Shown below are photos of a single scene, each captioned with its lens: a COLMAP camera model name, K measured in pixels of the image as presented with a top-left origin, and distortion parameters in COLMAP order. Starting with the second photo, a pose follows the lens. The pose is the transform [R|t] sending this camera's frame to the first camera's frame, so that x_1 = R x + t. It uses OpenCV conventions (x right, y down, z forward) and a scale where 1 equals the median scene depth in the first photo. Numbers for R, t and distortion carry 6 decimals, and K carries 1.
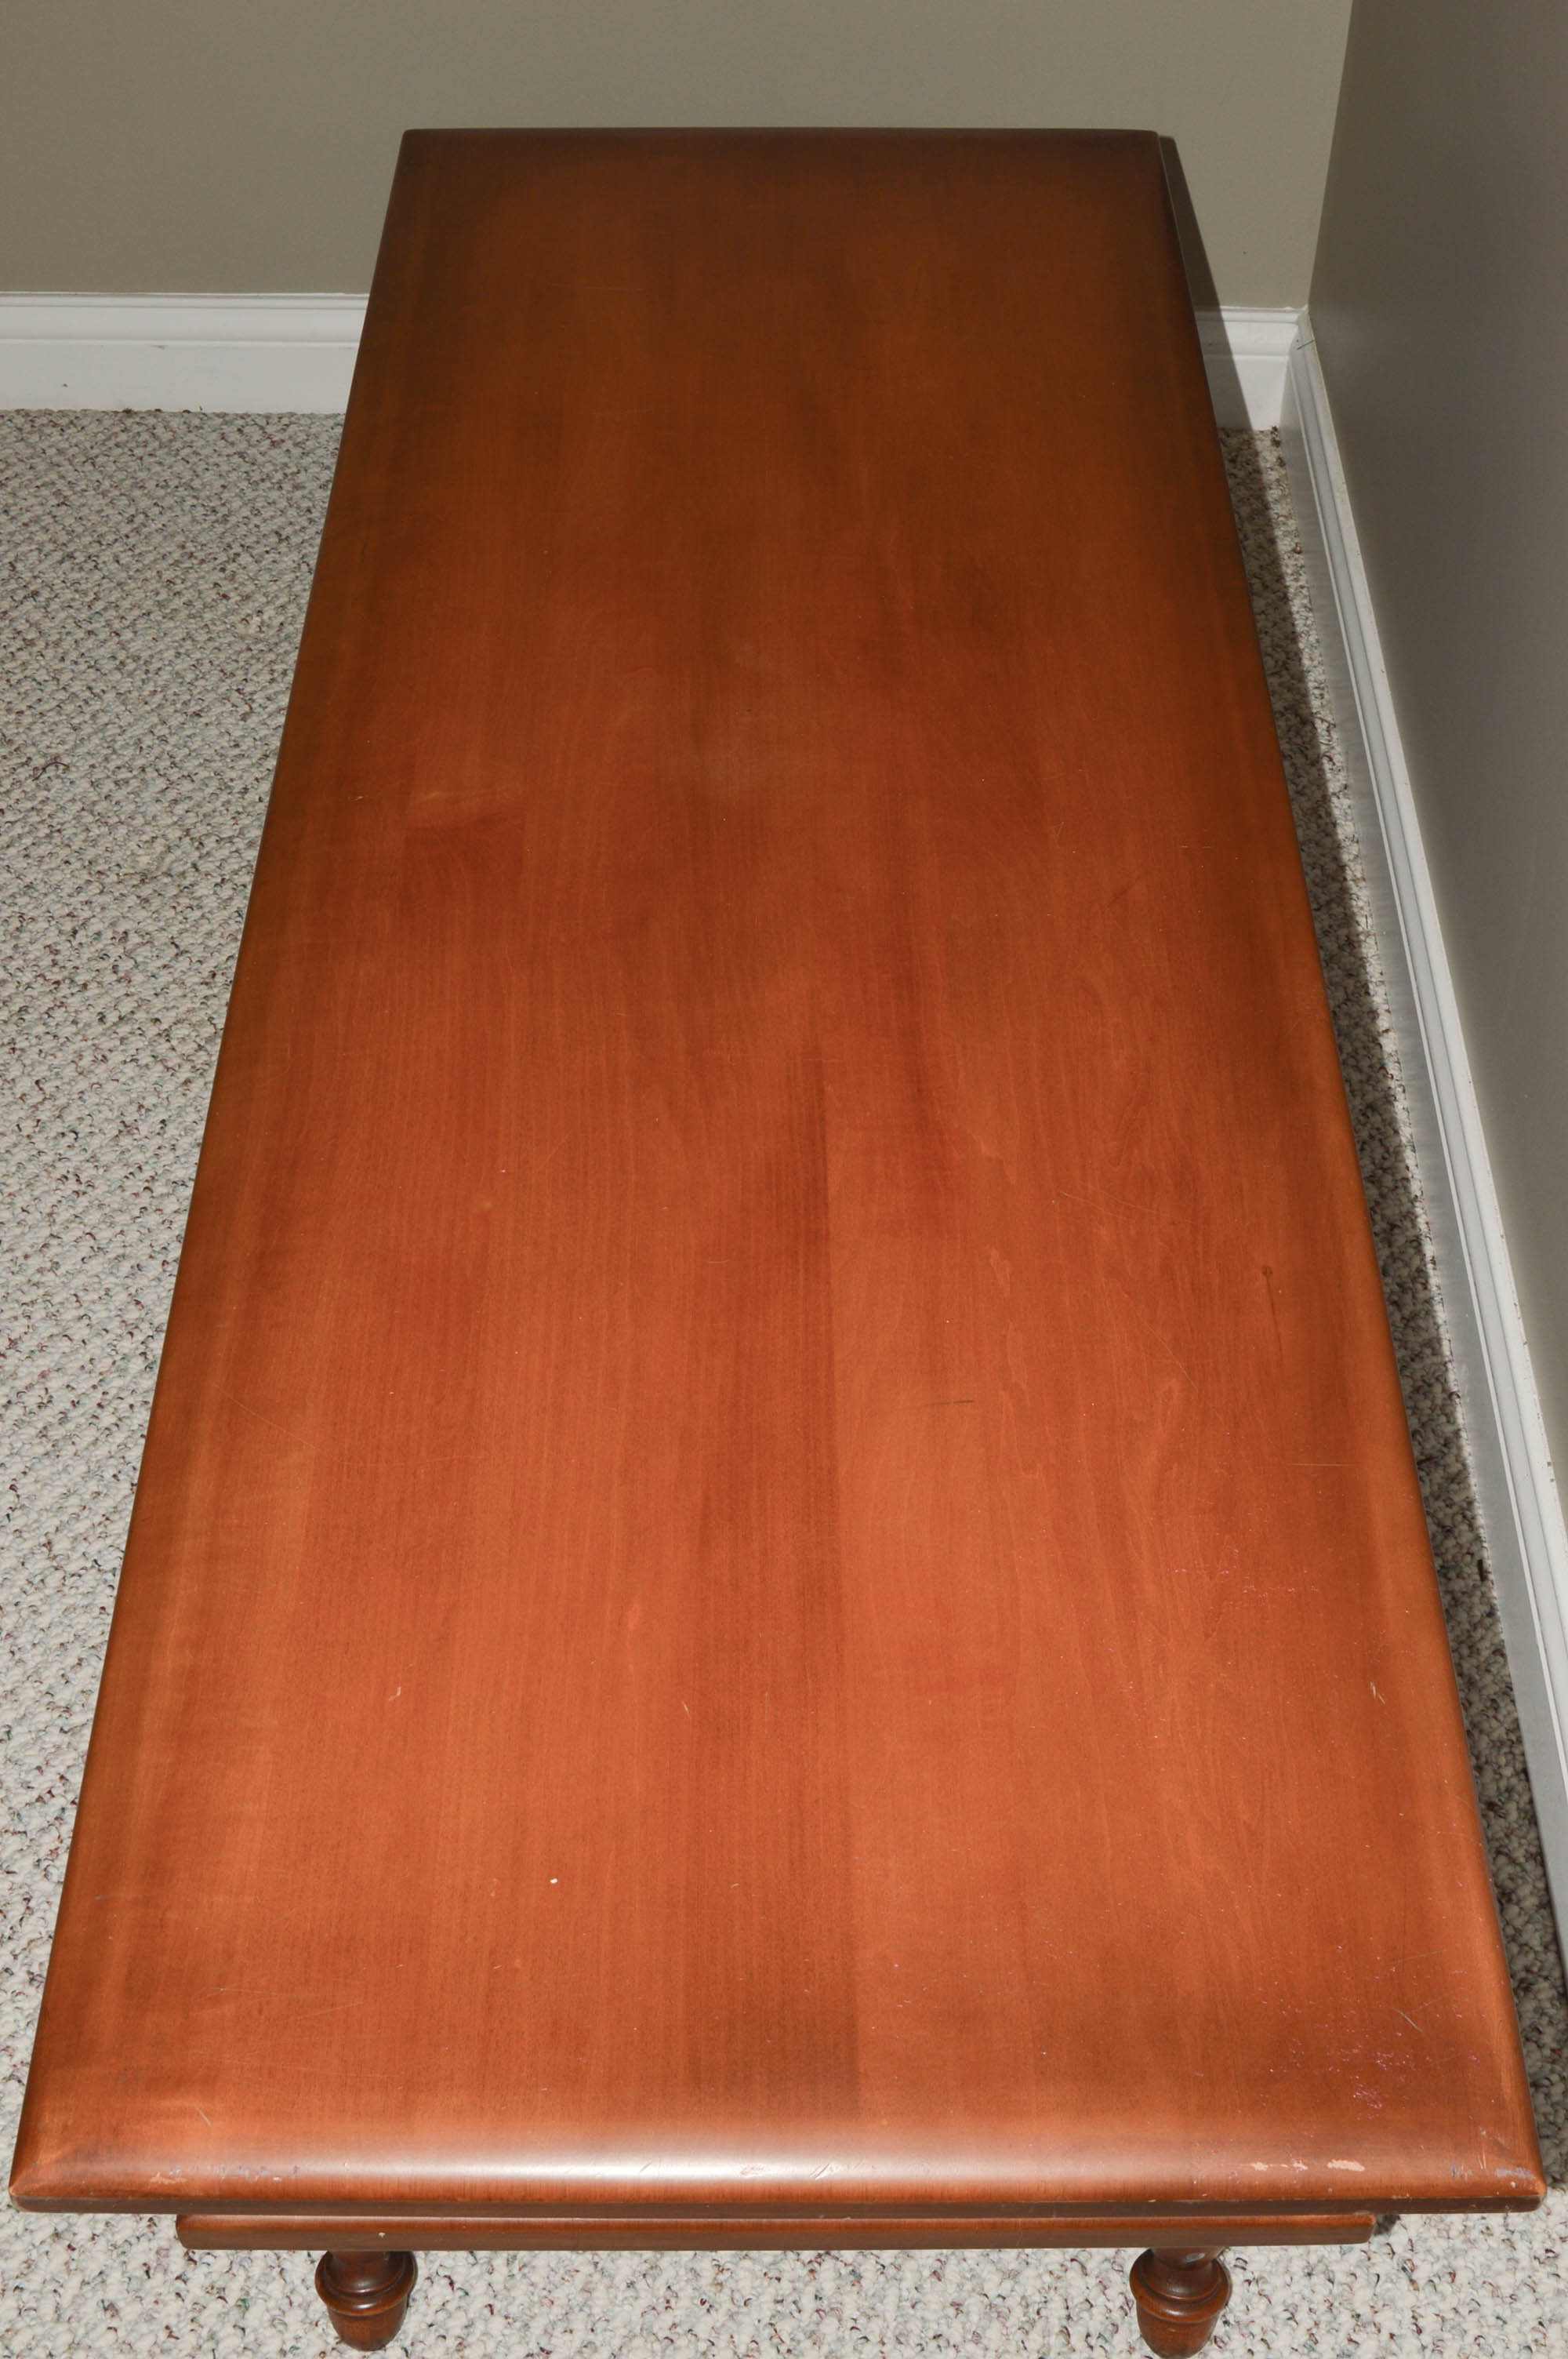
lens RADIAL K [[2894.7, 0, 785.8], [0, 2894.7, 1220.7], [0, 0, 1]] dist [-0.031491, -0.067775]
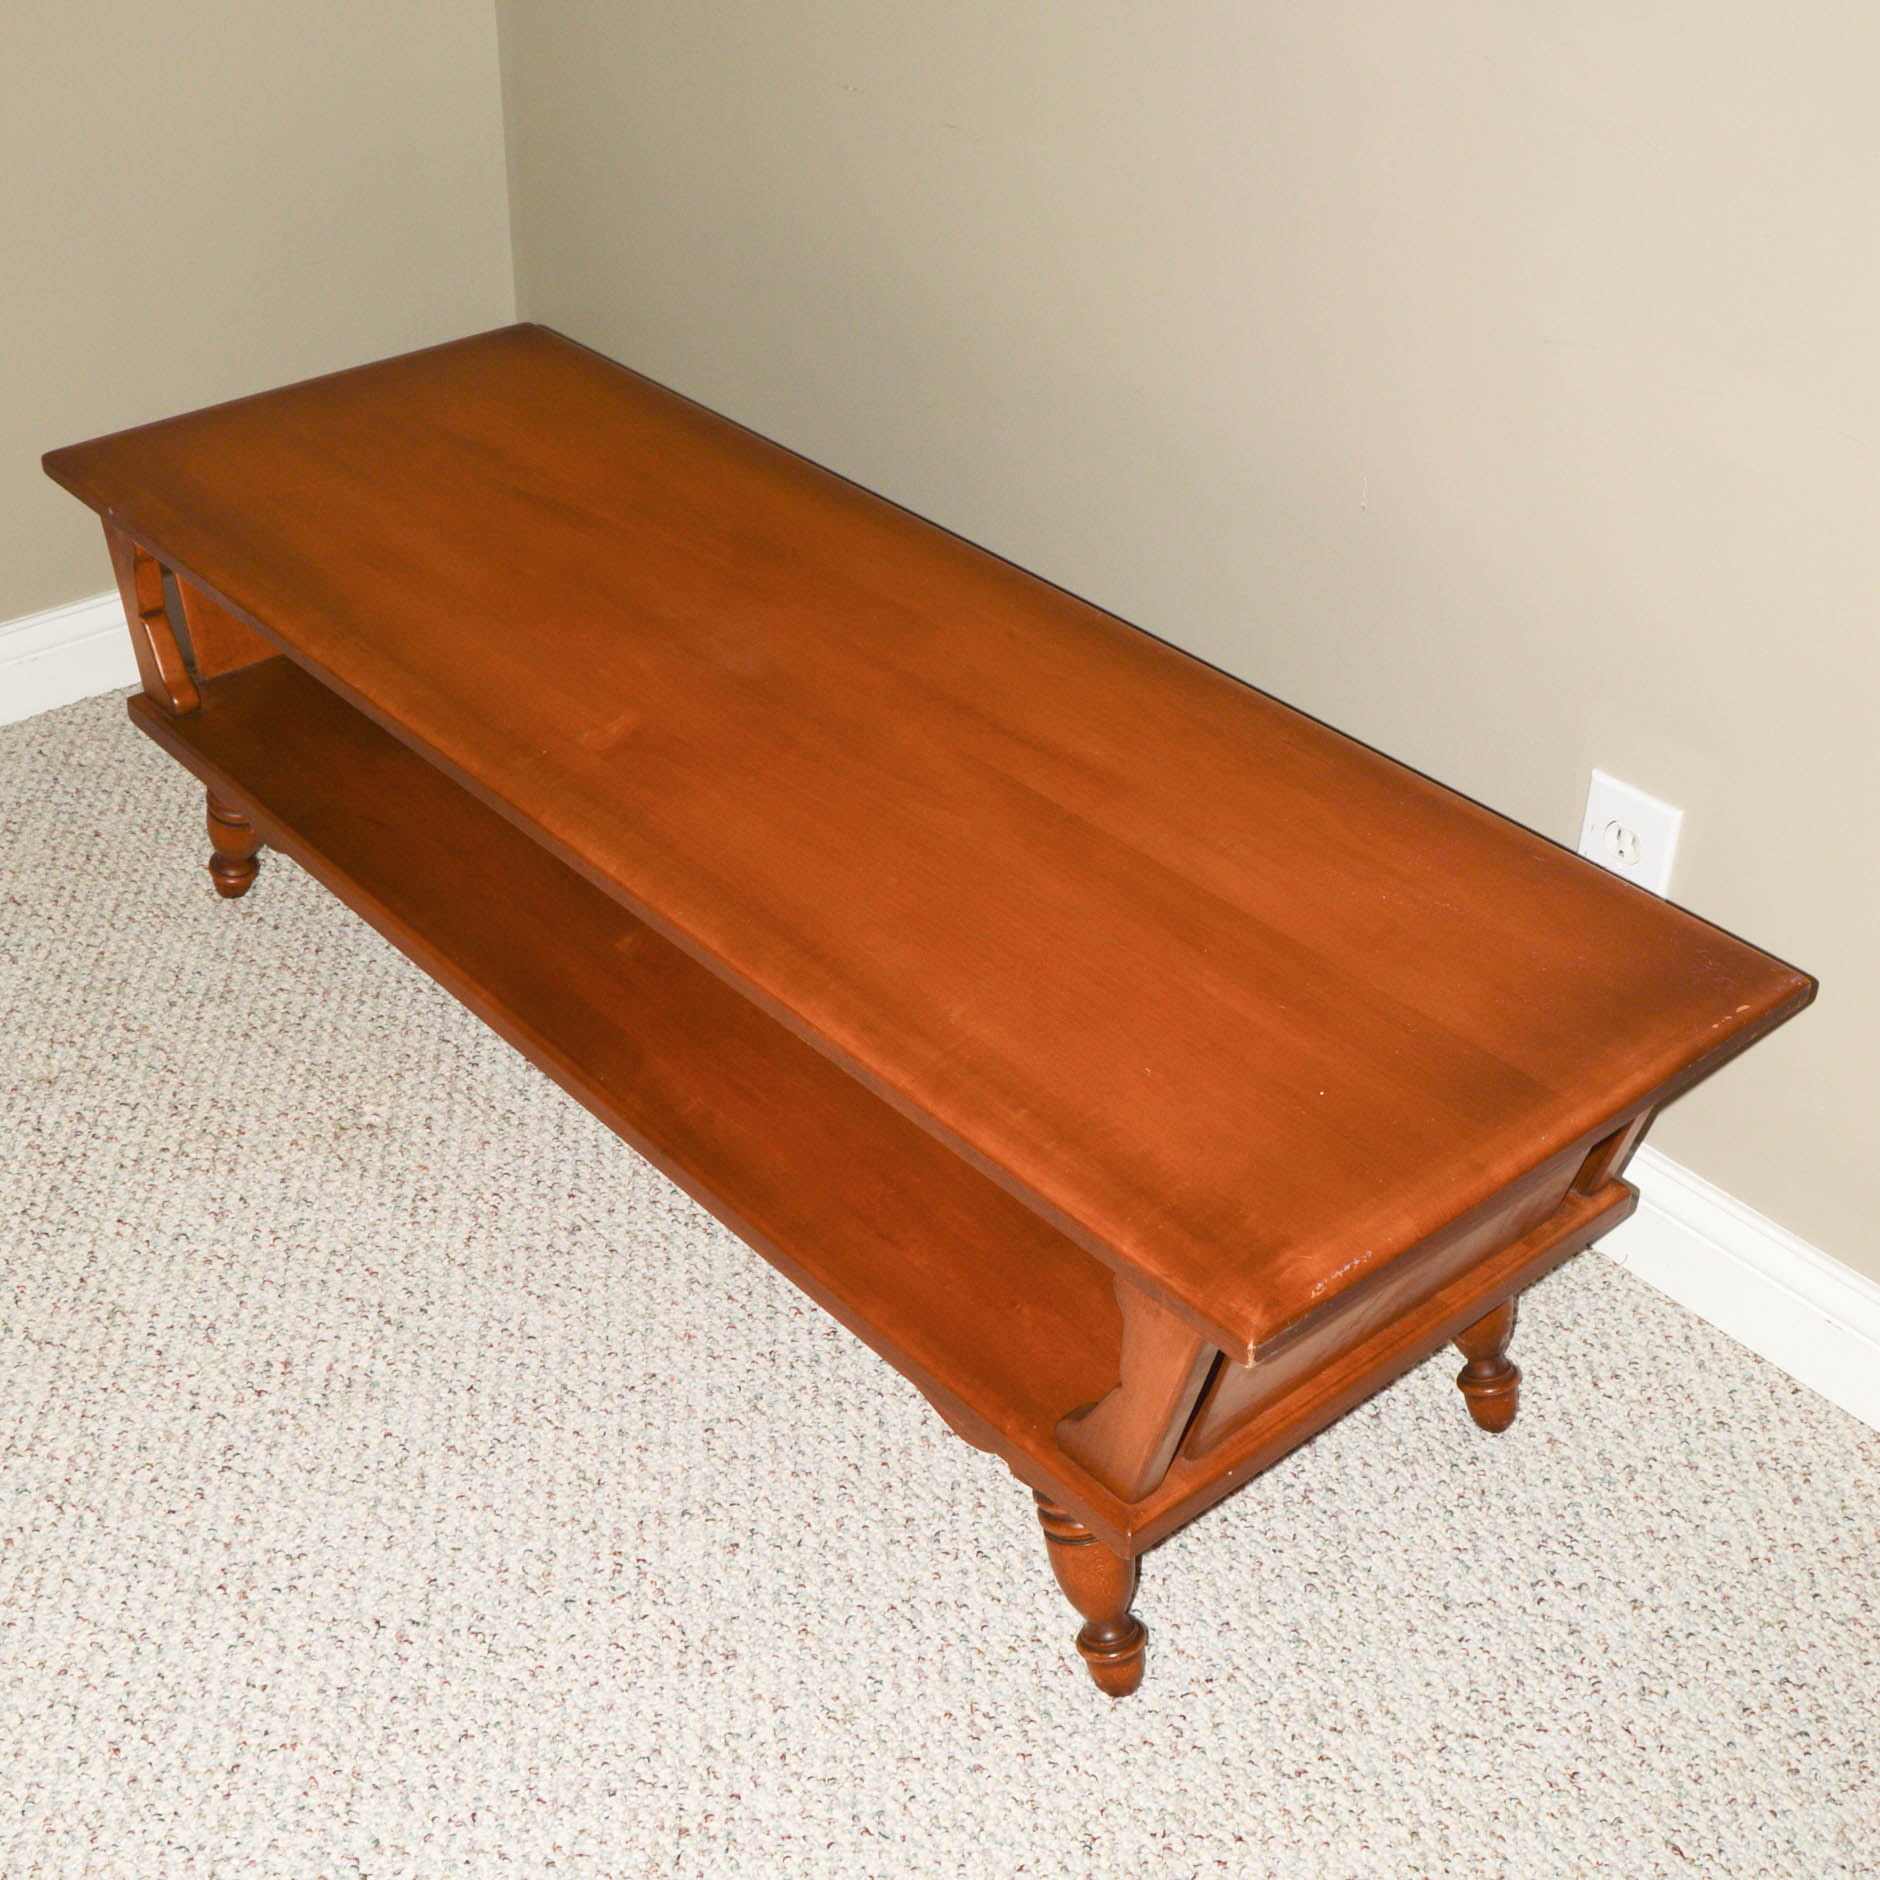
lens RADIAL K [[2570.9, 0, 940.0], [0, 2570.9, 940.0], [0, 0, 1]] dist [-0.099494, 0.110978]
pose [[0.755769, -0.356884, 0.549041, -0.759159], [0.467956, 0.880847, -0.071590, 0.117940], [-0.458072, 0.311033, 0.832723, -0.093494]]
